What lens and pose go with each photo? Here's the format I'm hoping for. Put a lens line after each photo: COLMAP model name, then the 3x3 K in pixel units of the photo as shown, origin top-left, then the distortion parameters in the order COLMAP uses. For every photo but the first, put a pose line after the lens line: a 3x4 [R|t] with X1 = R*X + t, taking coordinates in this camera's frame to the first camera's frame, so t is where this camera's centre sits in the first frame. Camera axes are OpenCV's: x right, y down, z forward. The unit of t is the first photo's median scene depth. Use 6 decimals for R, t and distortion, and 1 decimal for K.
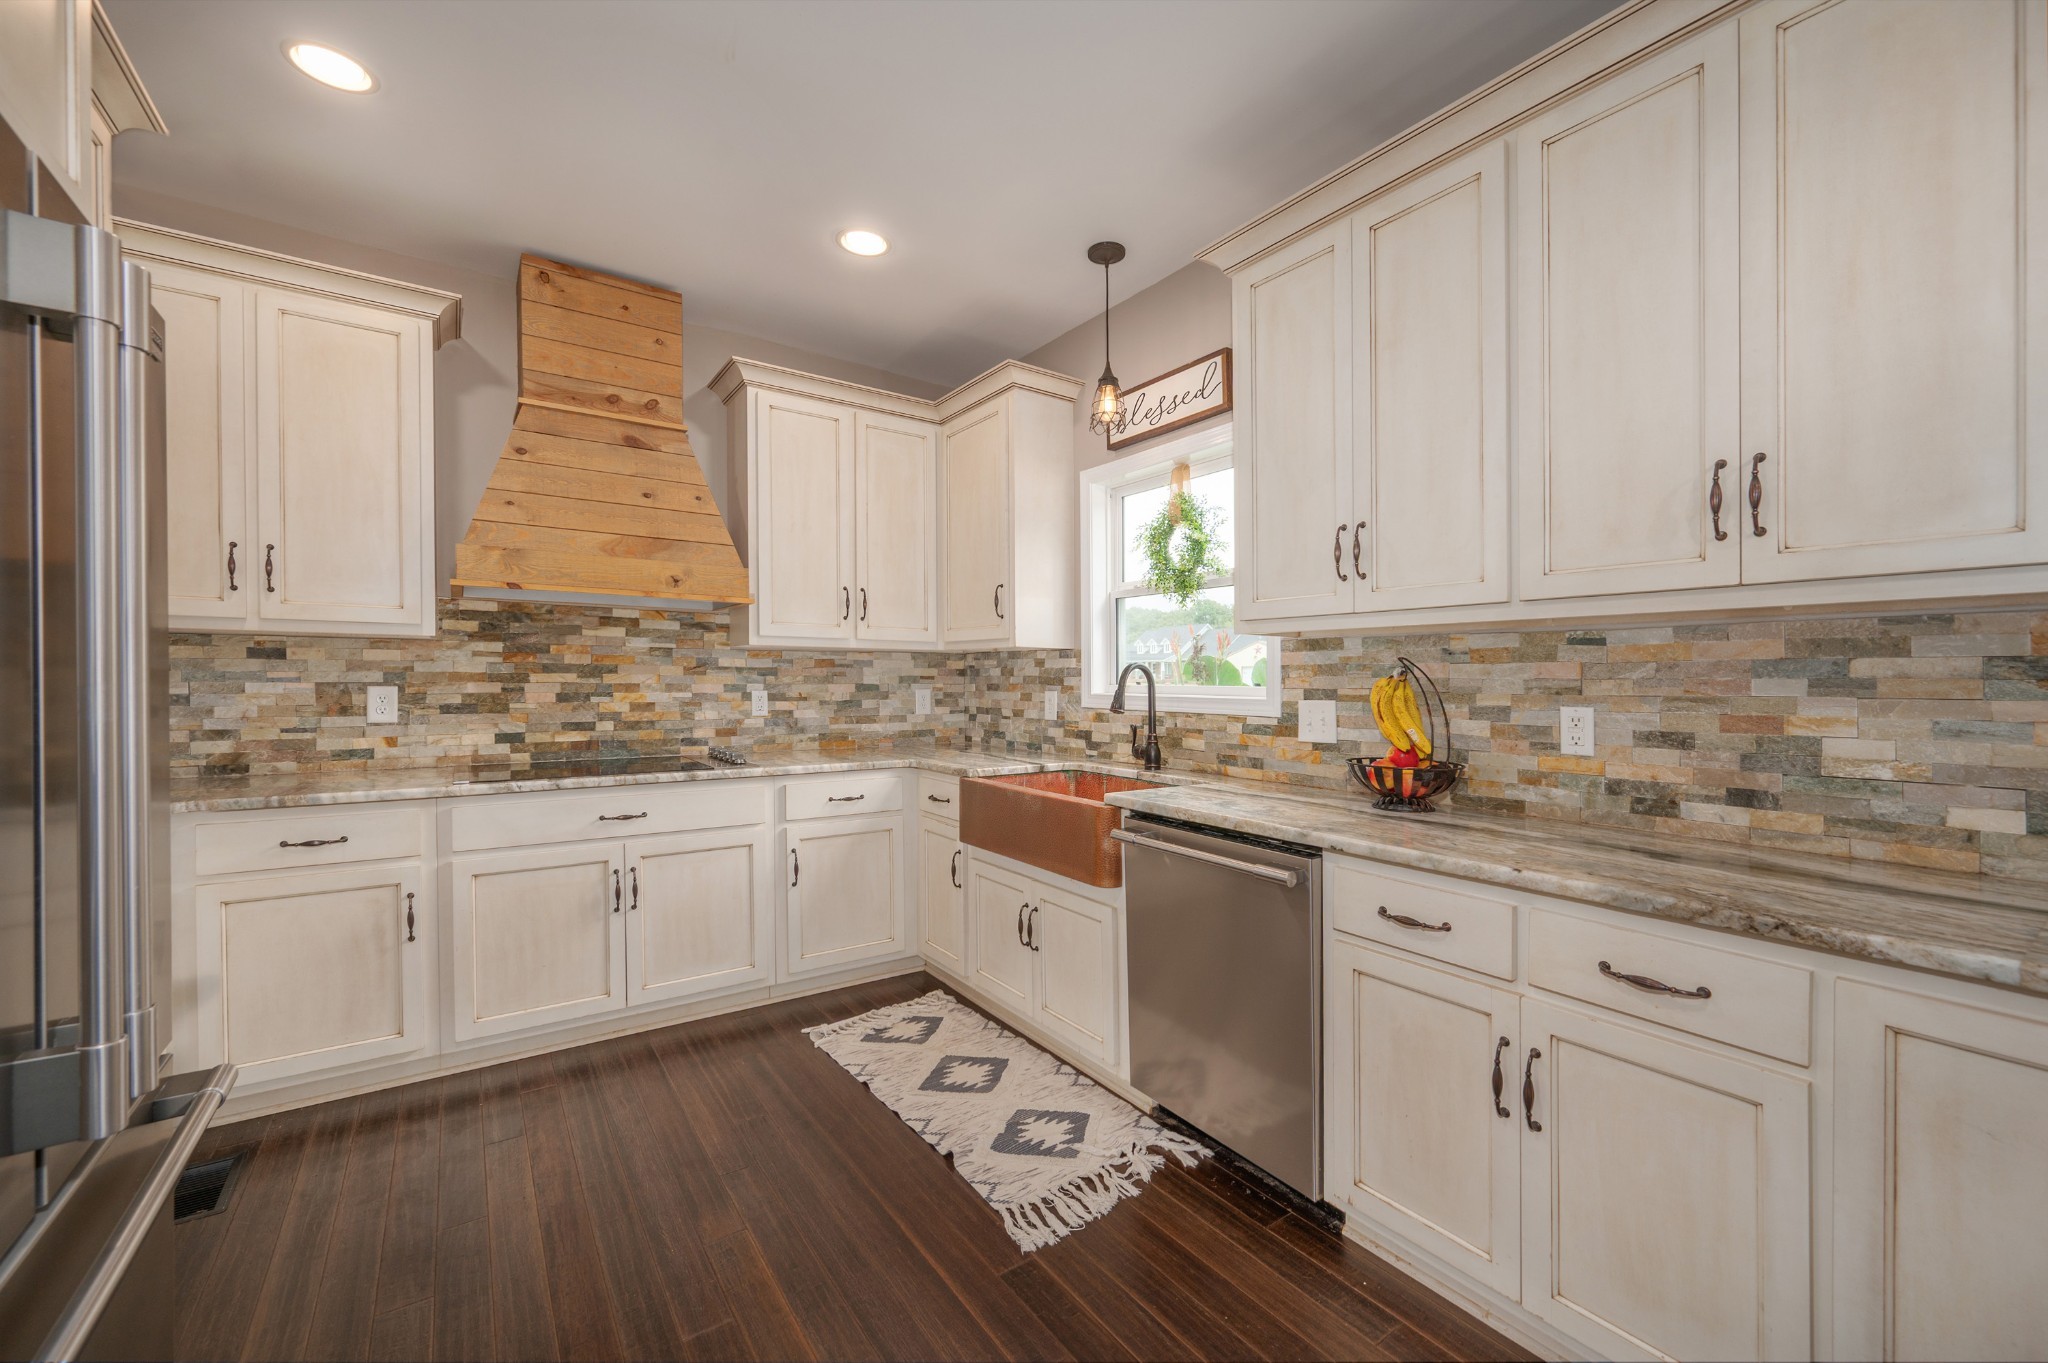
lens RADIAL K [[816.3, 0, 1029.2], [0, 816.3, 679.8], [0, 0, 1]] dist [-0.000861, -0.000061]
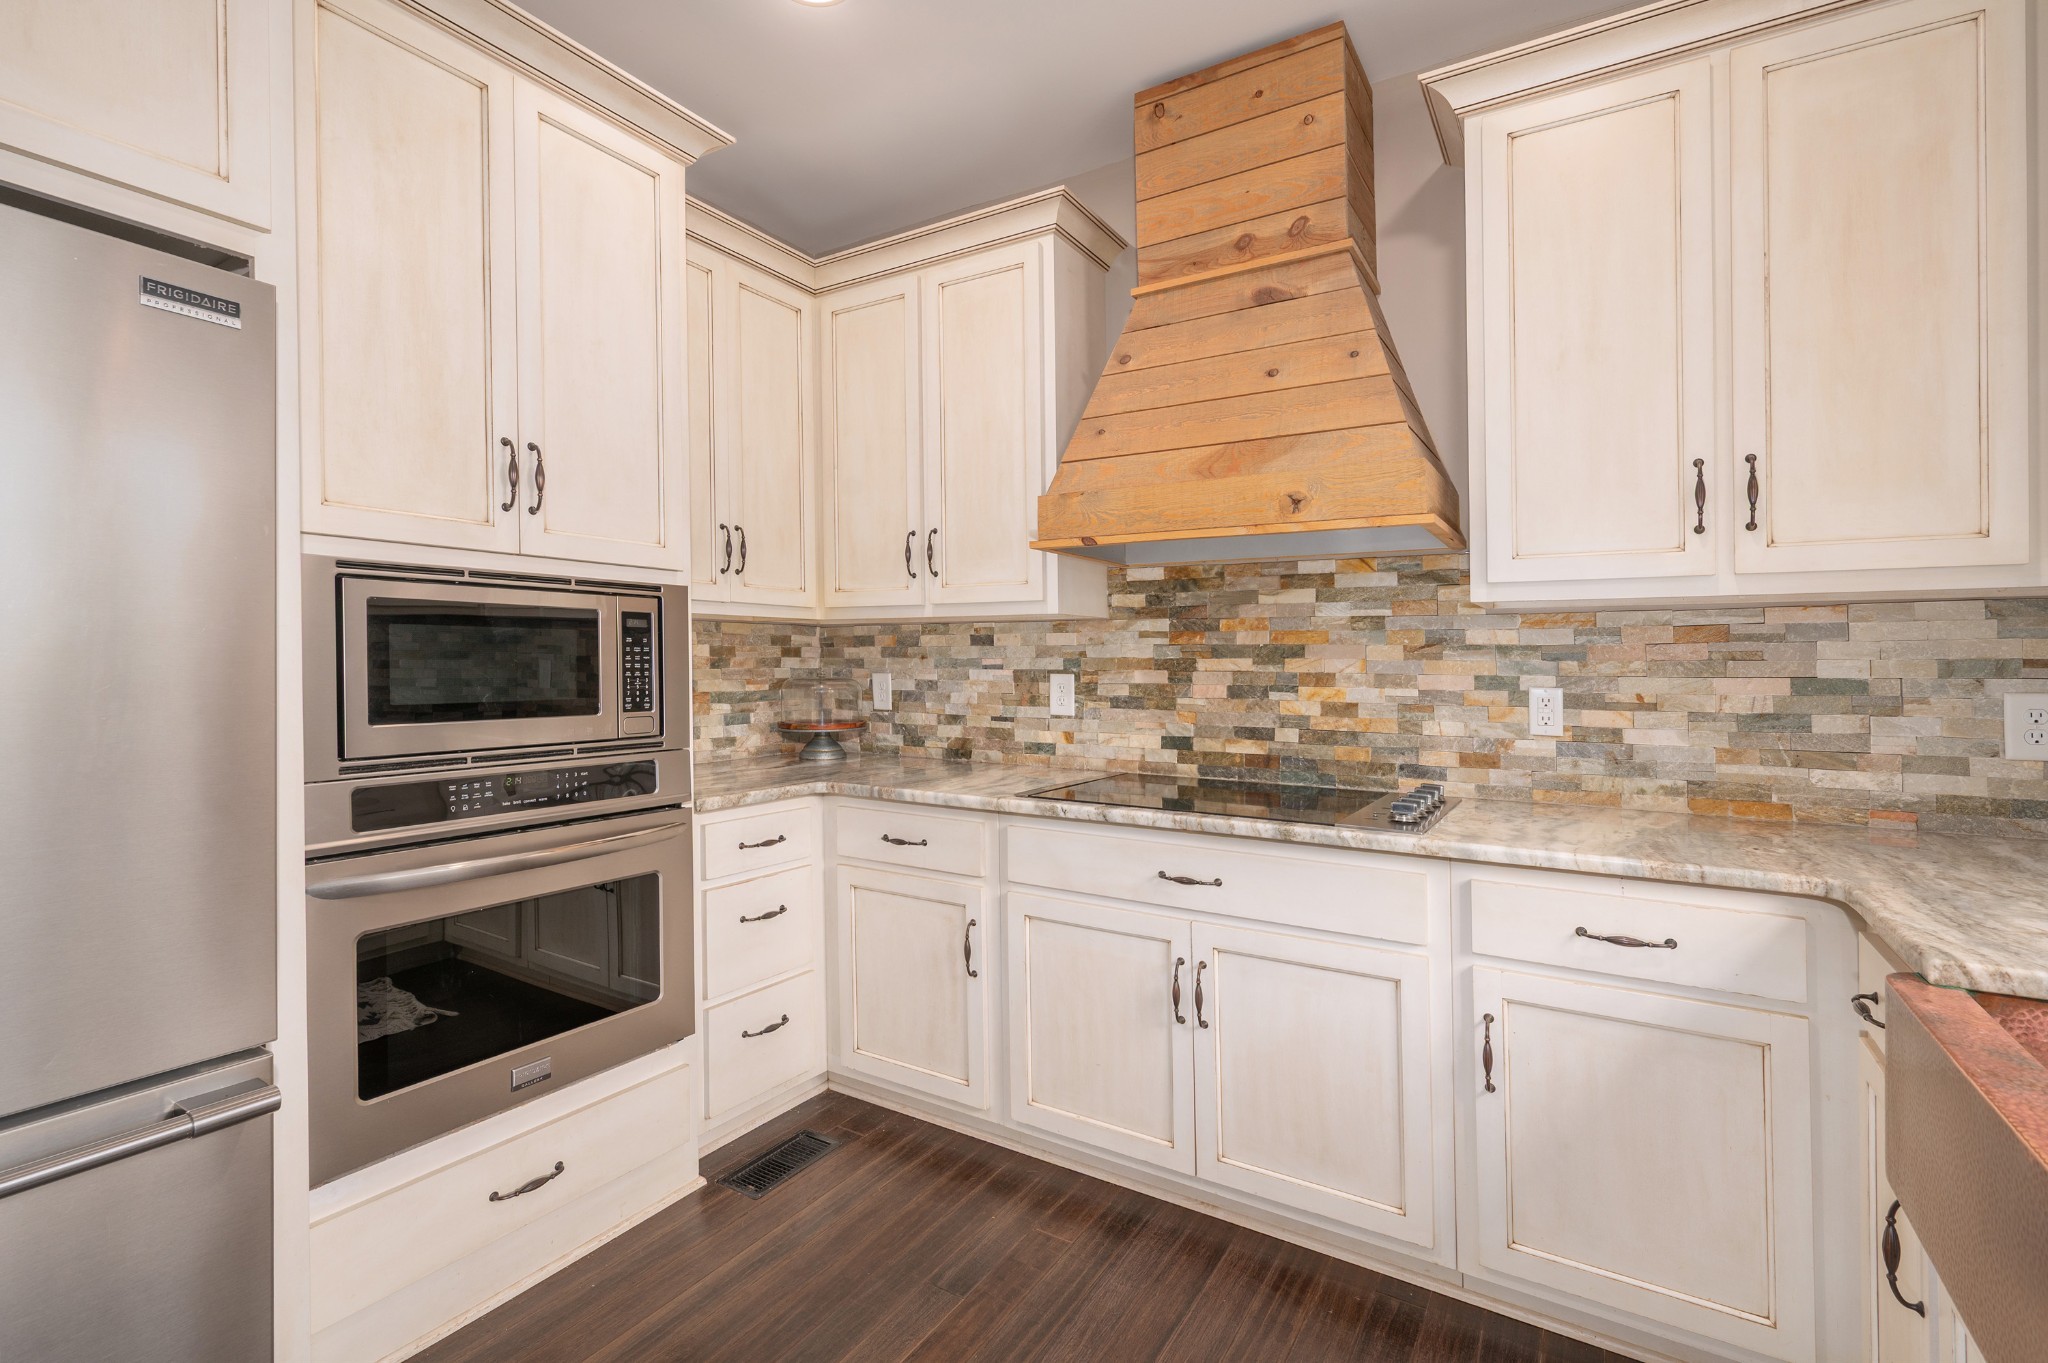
lens RADIAL K [[920.9, 0, 1026.0], [0, 920.9, 672.6], [0, 0, 1]] dist [-0.000213, -0.000119]
pose [[0.392127, 0.005507, -0.919895, 0.102331], [-0.003127, 0.999984, 0.004653, 0.001440], [0.919906, 0.001052, 0.392138, 0.508798]]
